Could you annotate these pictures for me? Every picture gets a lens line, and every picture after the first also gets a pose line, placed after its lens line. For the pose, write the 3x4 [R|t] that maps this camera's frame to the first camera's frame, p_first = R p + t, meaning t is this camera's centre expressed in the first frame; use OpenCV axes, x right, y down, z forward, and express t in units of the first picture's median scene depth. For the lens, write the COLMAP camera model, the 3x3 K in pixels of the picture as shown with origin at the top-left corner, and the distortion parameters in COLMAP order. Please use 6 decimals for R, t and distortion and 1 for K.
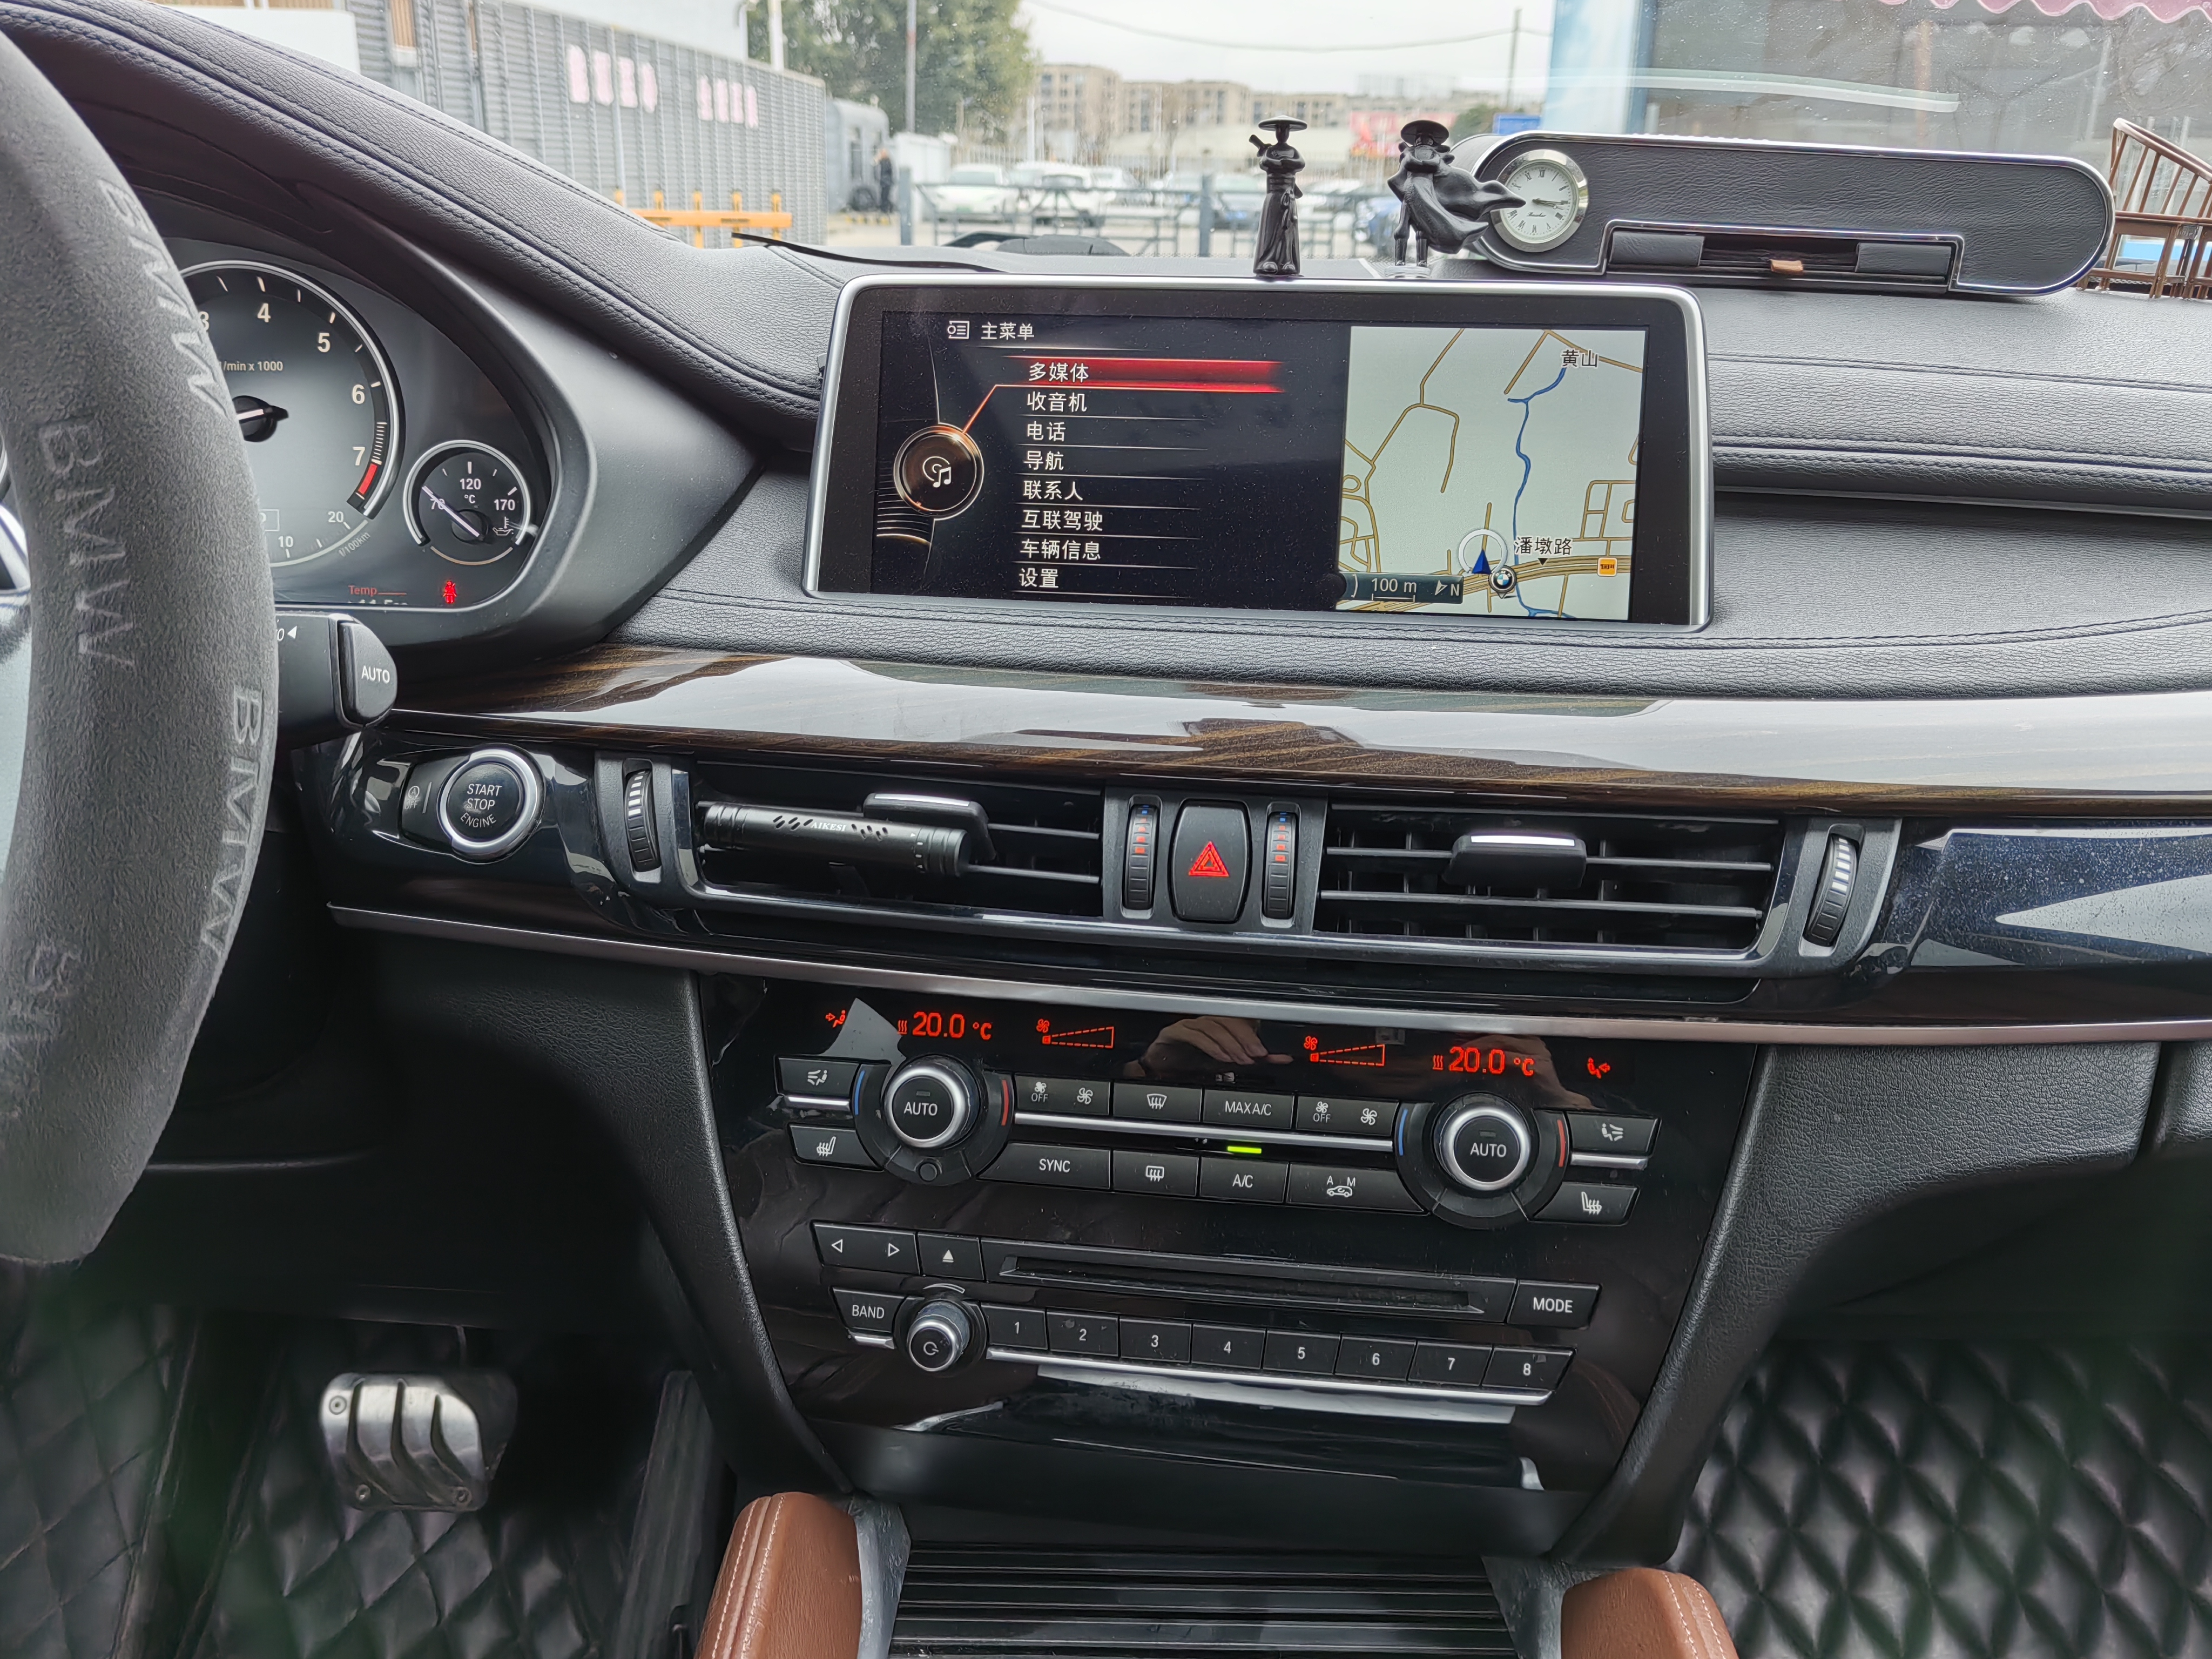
lens RADIAL K [[1768.4, 0, 1110.8], [0, 1768.4, 819.7], [0, 0, 1]] dist [0.042706, -0.056910]
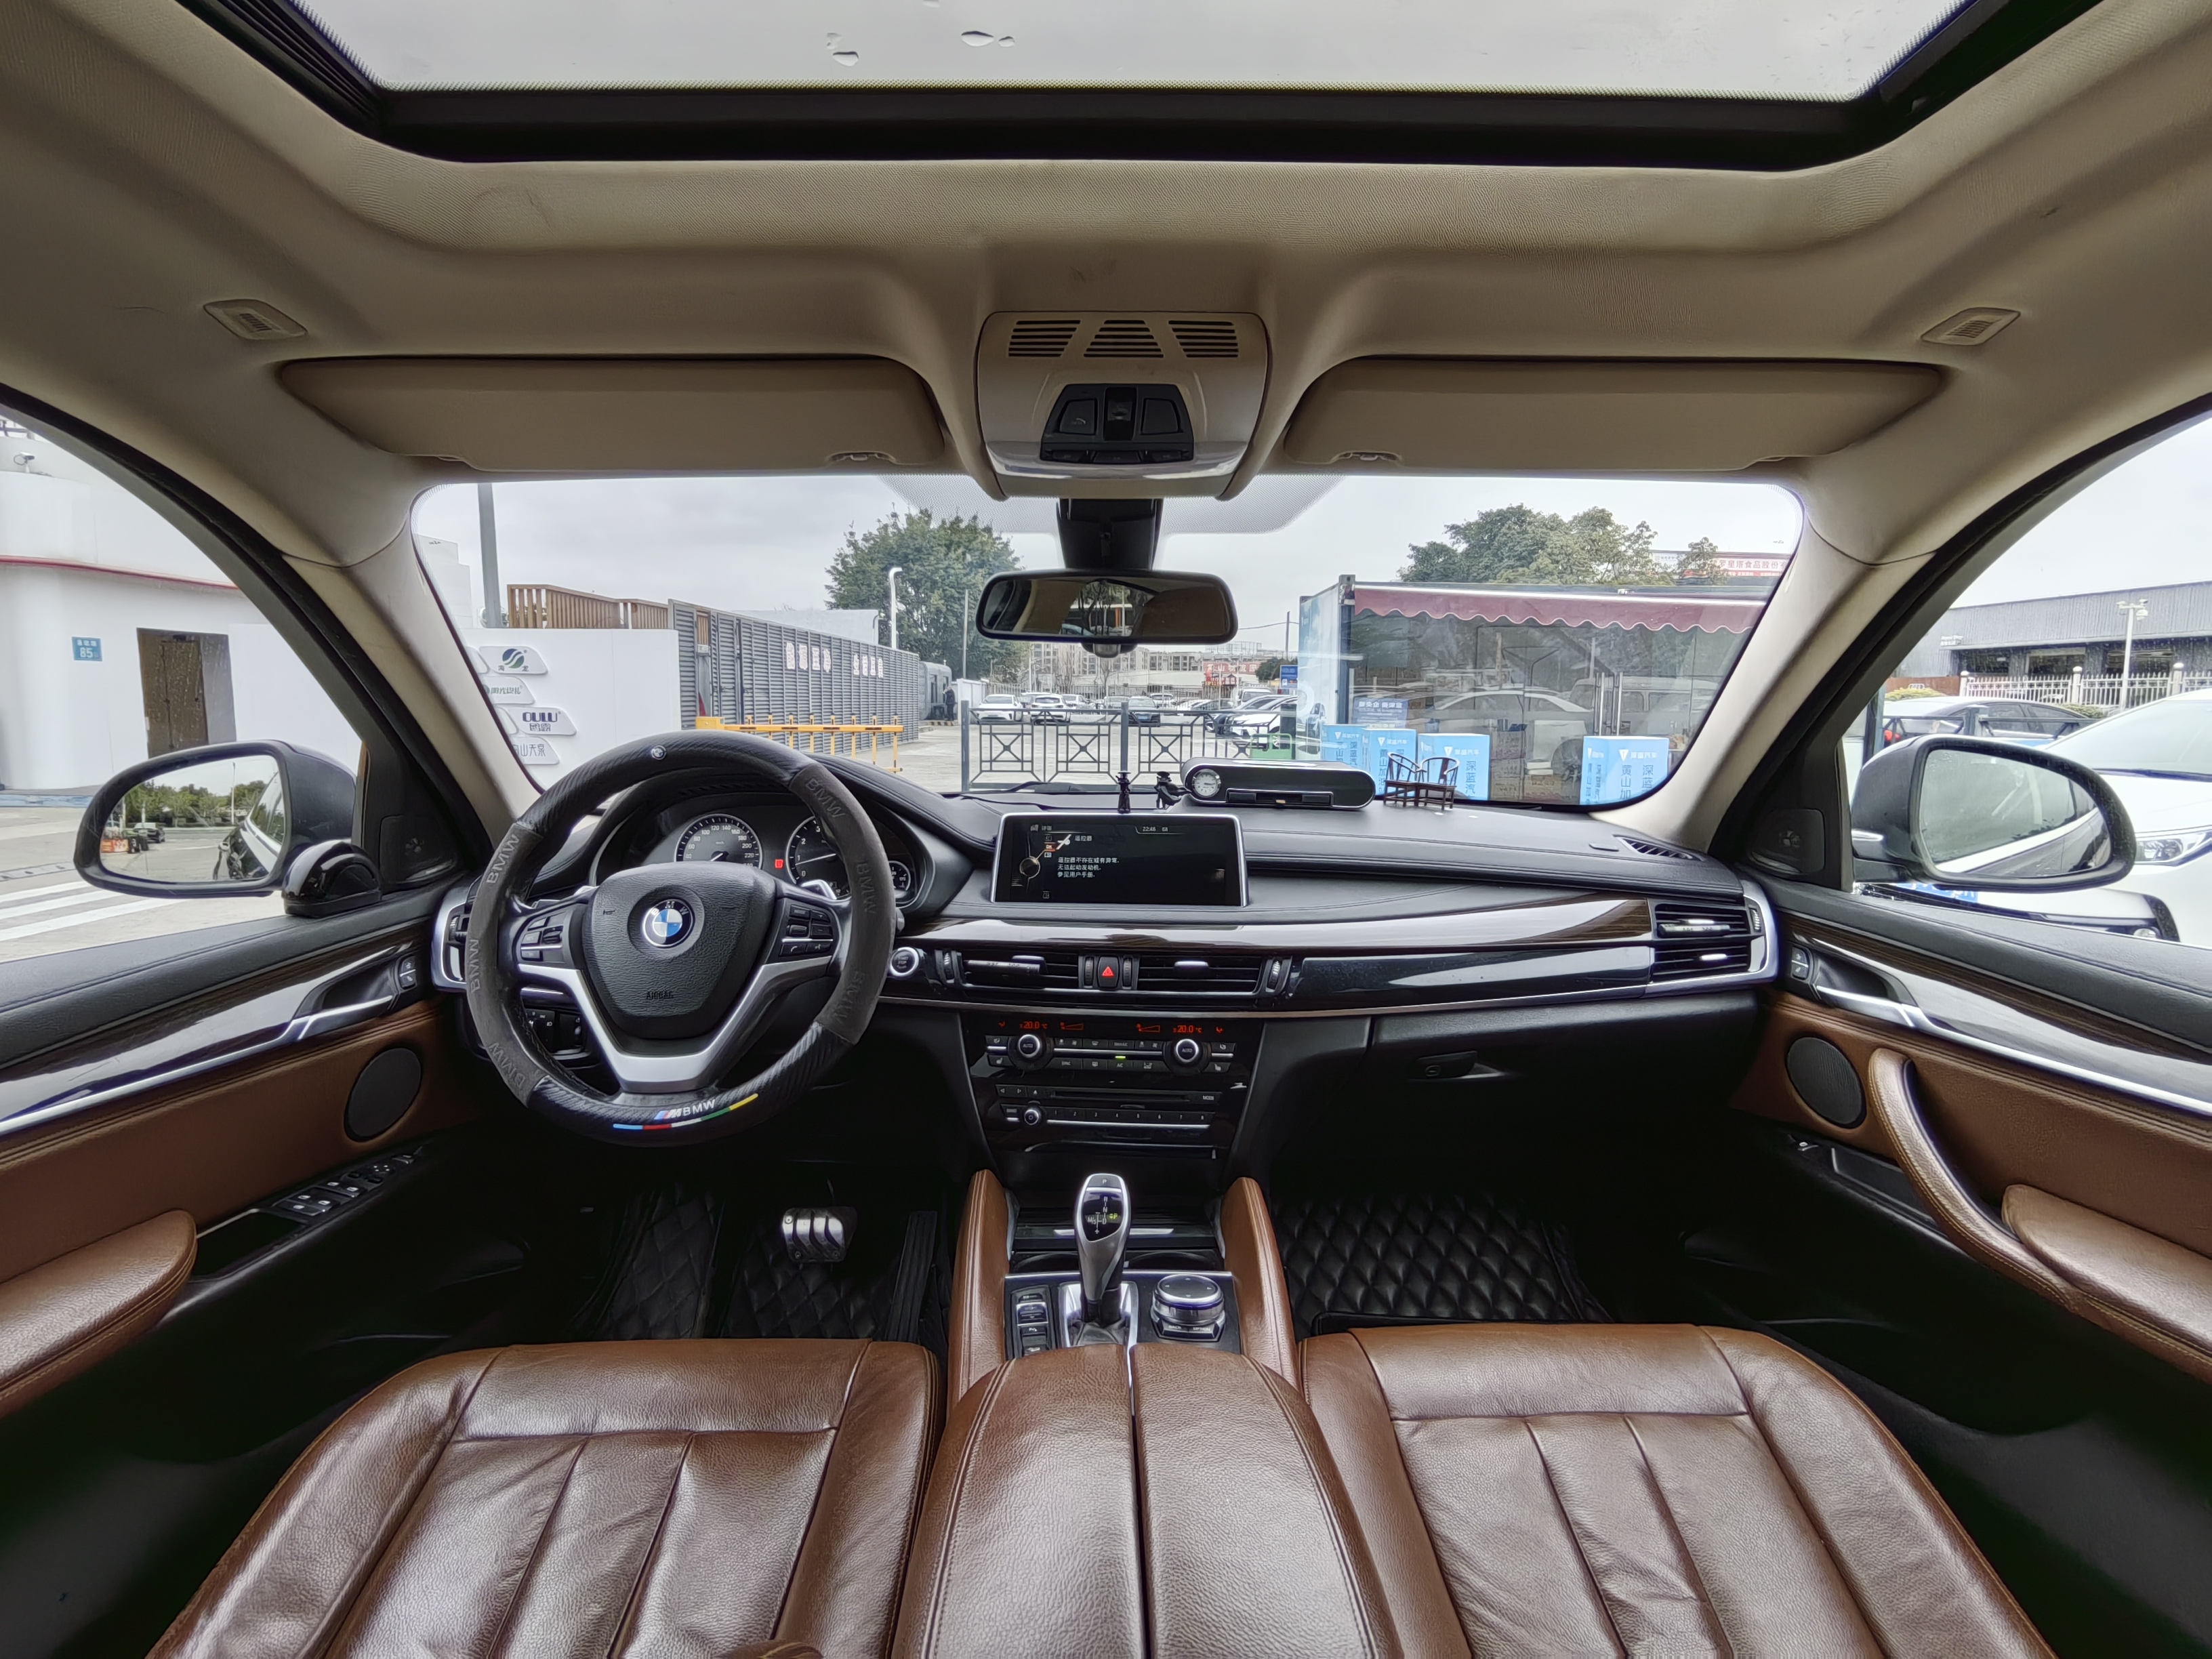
lens RADIAL K [[1038.7, 0, 1102.9], [0, 1038.7, 812.9], [0, 0, 1]] dist [-0.011207, 0.001170]
pose [[0.999513, -0.016769, 0.026322, -0.004350], [0.022434, 0.972365, -0.232384, 0.179915], [-0.021697, 0.232862, 0.972268, -1.027160]]
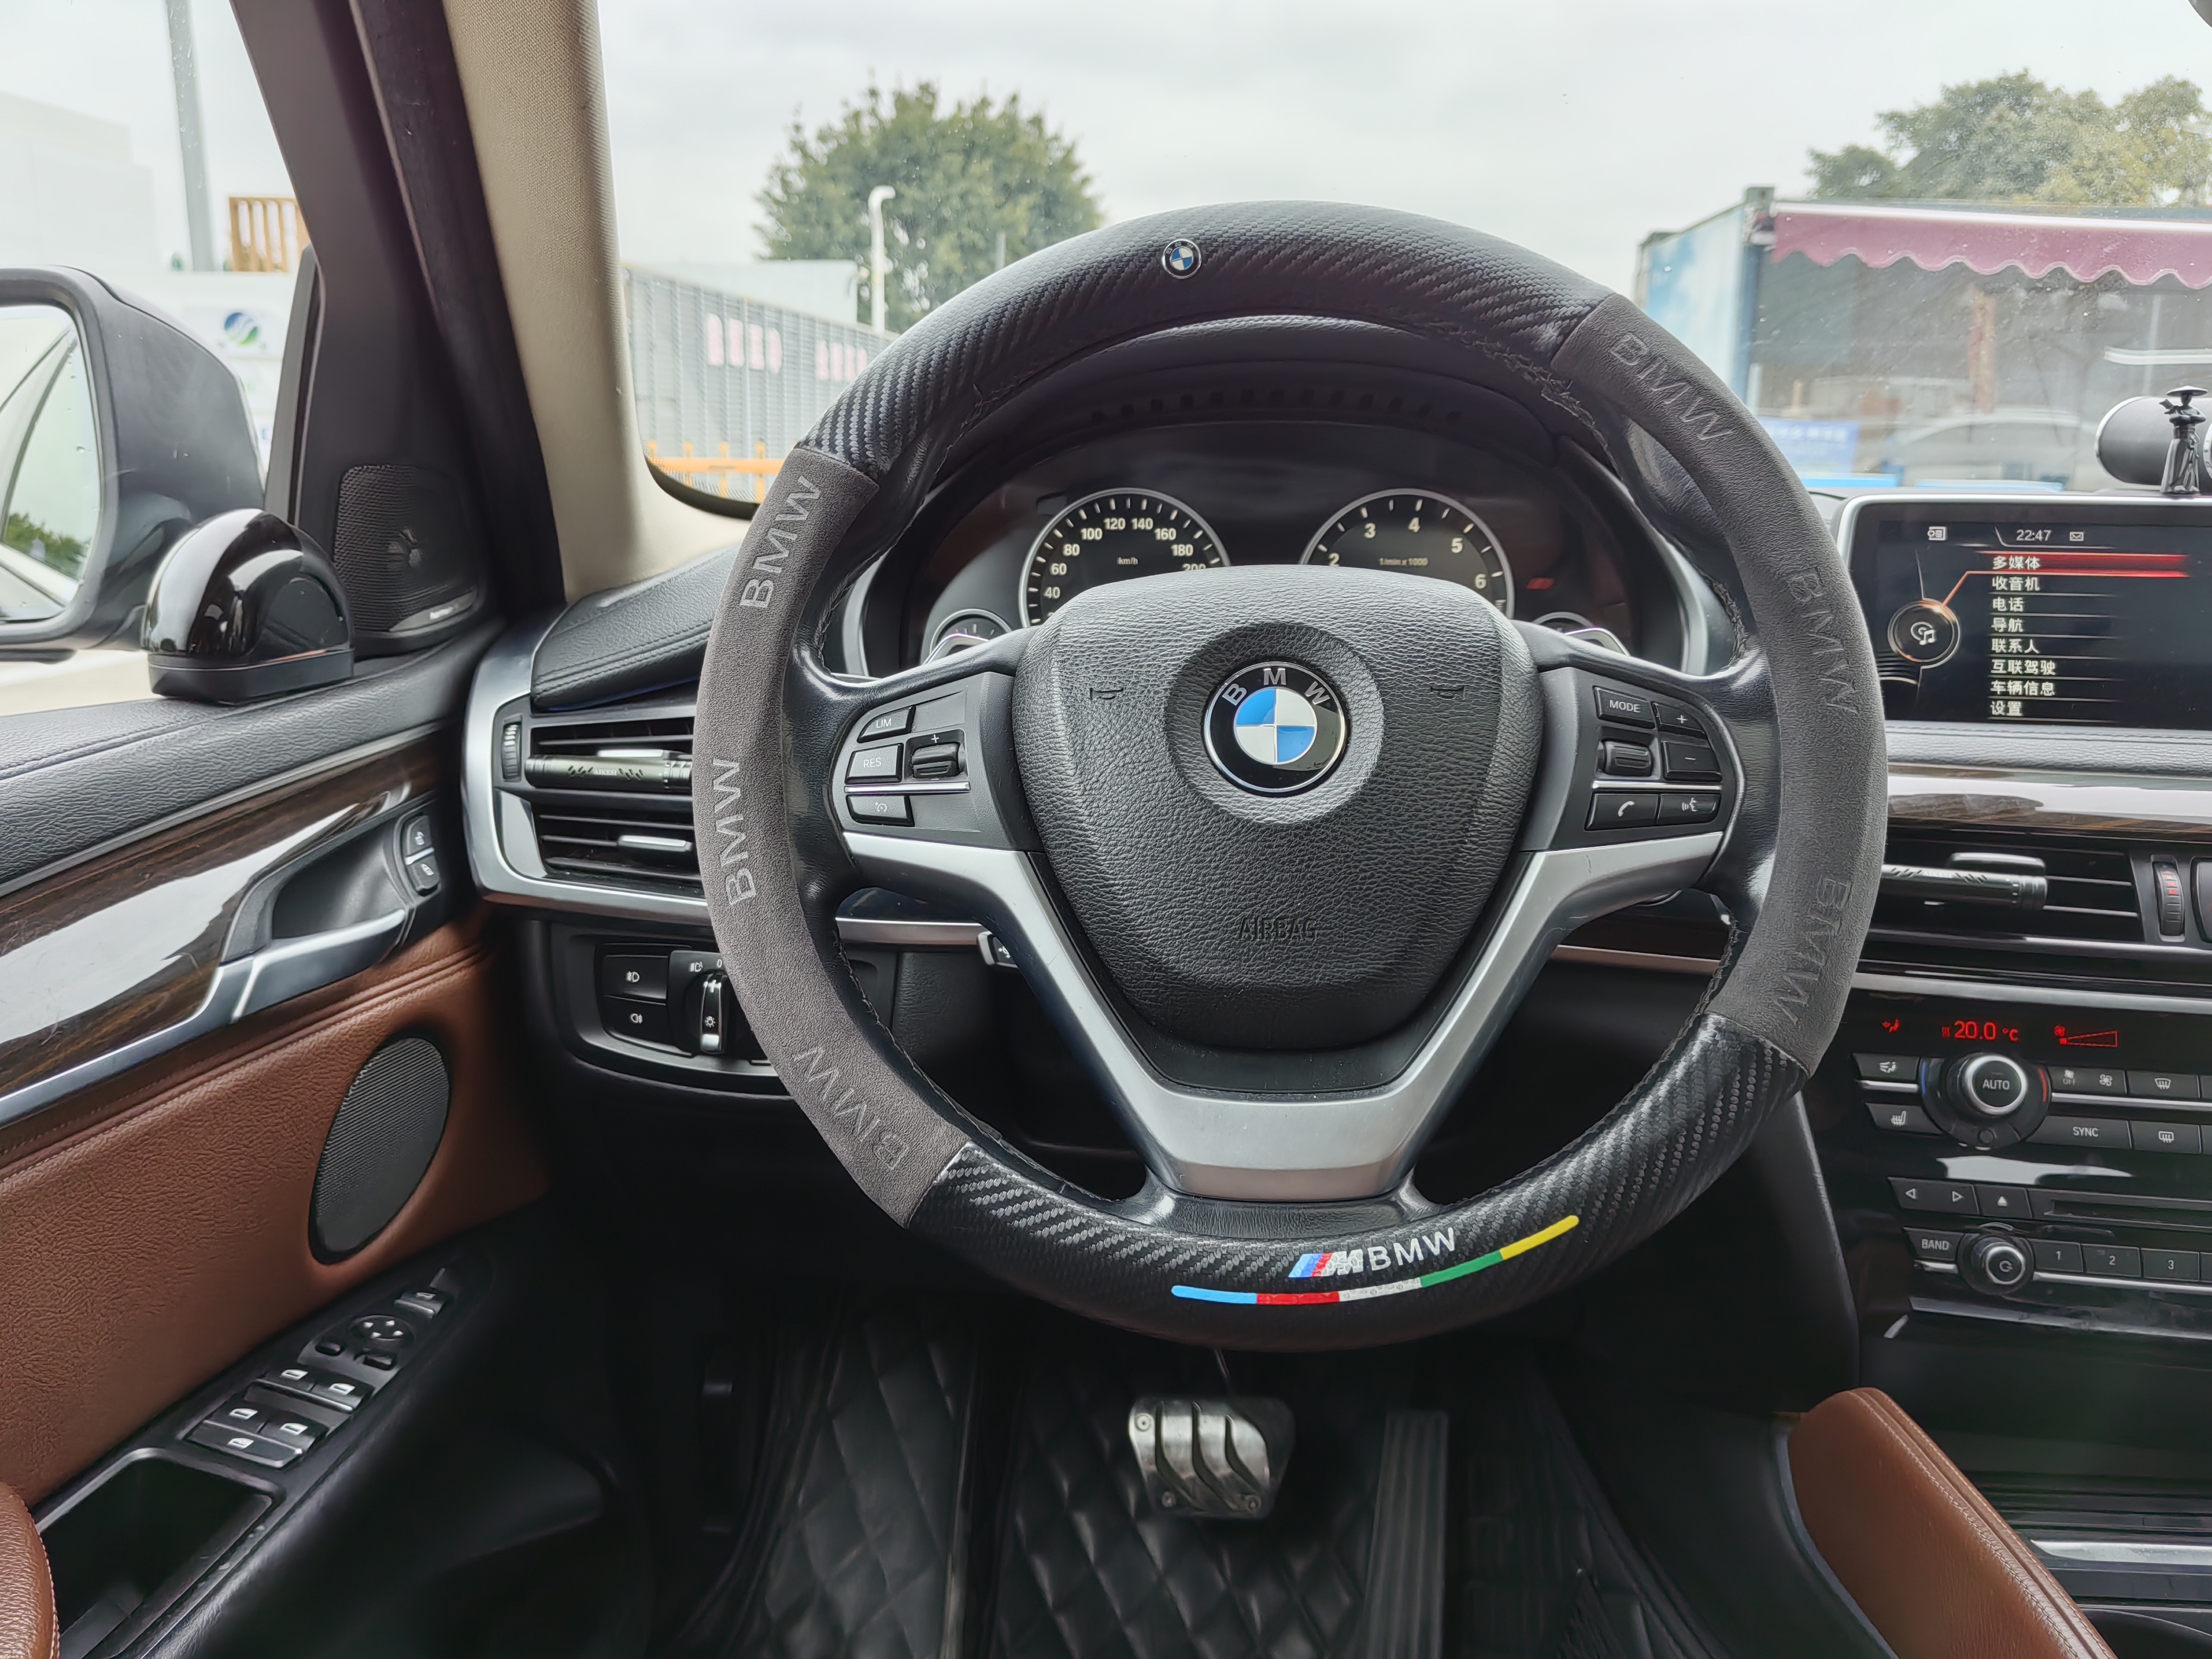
lens RADIAL K [[1768.4, 0, 1111.5], [0, 1768.4, 823.3], [0, 0, 1]] dist [0.042706, -0.056910]
pose [[0.999488, 0.006183, -0.031377, -0.690366], [-0.010179, 0.991612, -0.128845, 0.136170], [0.030317, 0.129099, 0.991168, -0.376023]]
